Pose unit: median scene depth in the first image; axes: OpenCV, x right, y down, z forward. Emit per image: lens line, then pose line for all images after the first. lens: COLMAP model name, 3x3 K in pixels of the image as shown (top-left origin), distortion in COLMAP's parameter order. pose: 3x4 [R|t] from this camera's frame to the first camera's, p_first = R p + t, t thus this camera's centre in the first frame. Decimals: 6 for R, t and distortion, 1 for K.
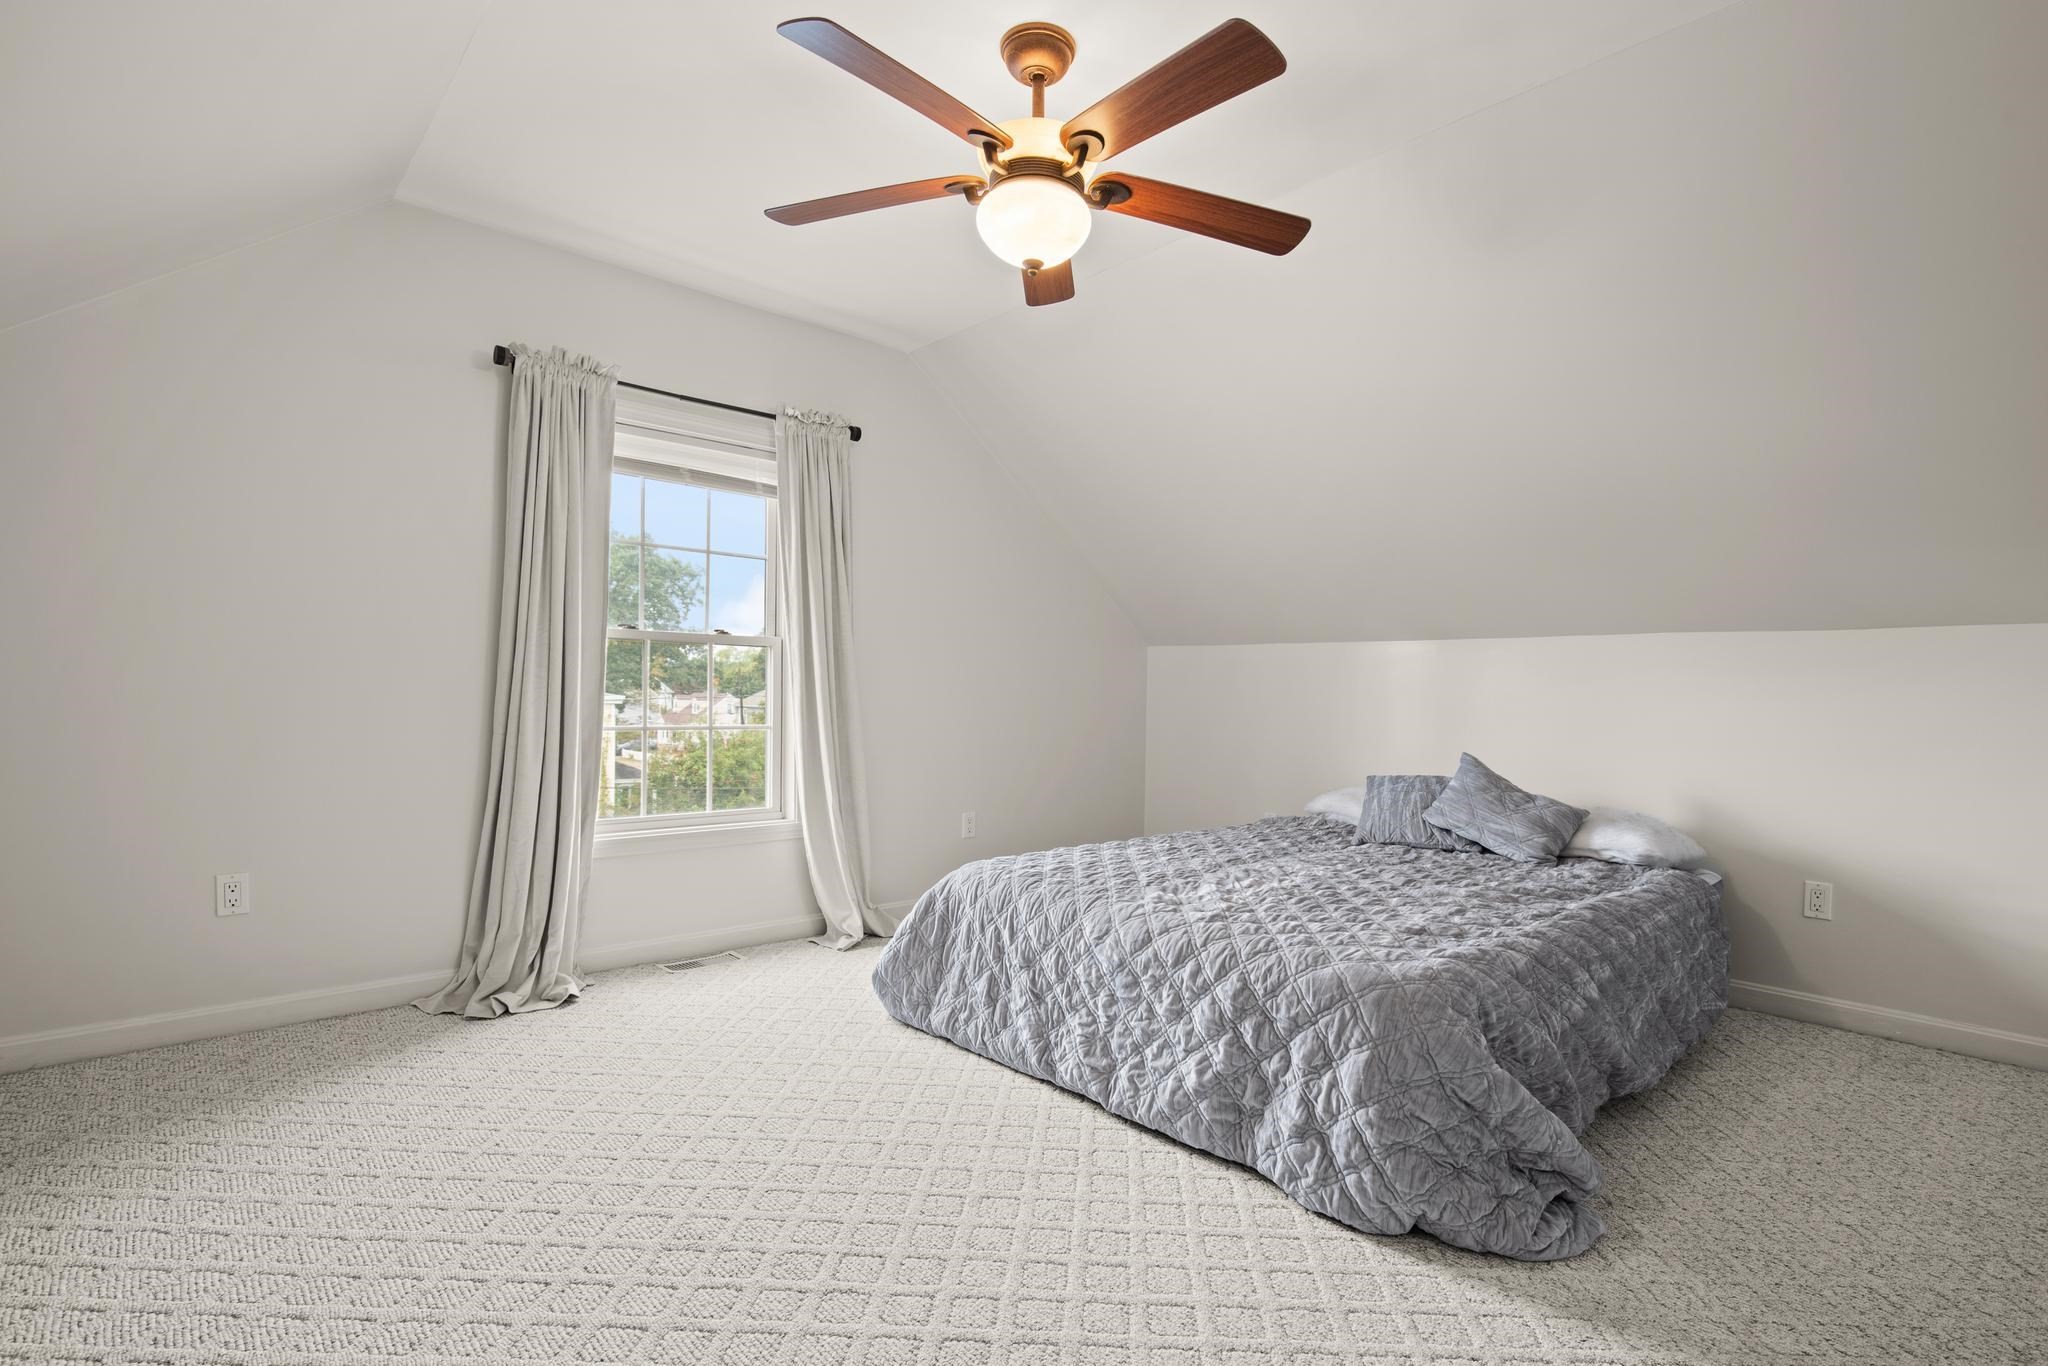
lens RADIAL K [[945.5, 0, 1044.0], [0, 945.5, 698.1], [0, 0, 1]] dist [0.003867, -0.000474]
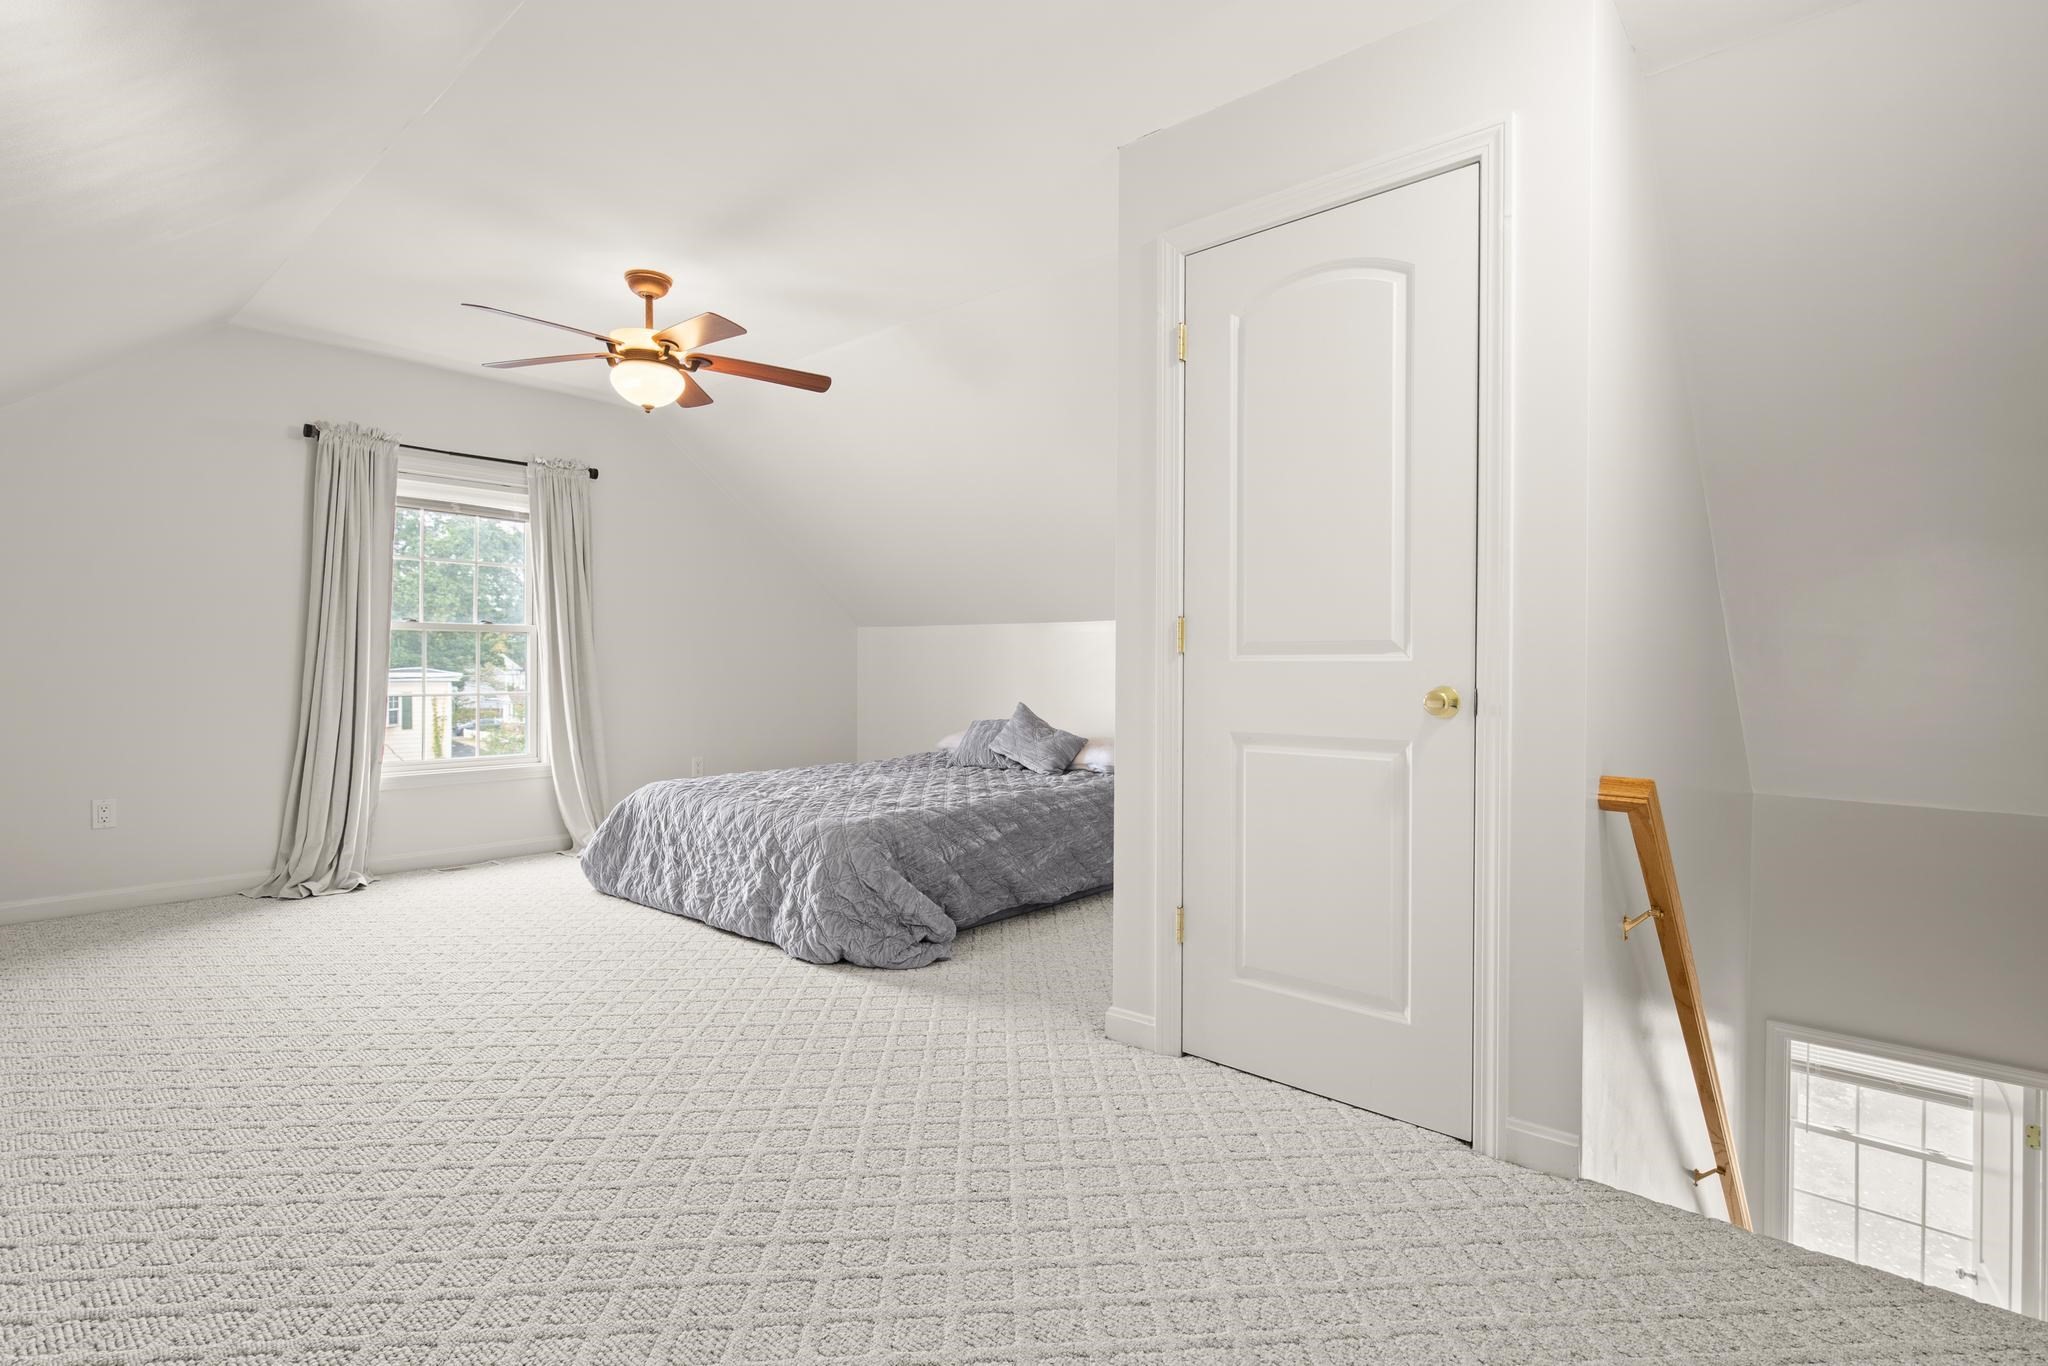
lens RADIAL K [[958.7, 0, 1014.6], [0, 958.7, 647.3], [0, 0, 1]] dist [0.002257, 0.001018]
pose [[0.994963, -0.010699, 0.099671, 0.403286], [0.013015, 0.999660, -0.022609, 0.008810], [-0.099396, 0.023792, 0.994764, -0.641628]]
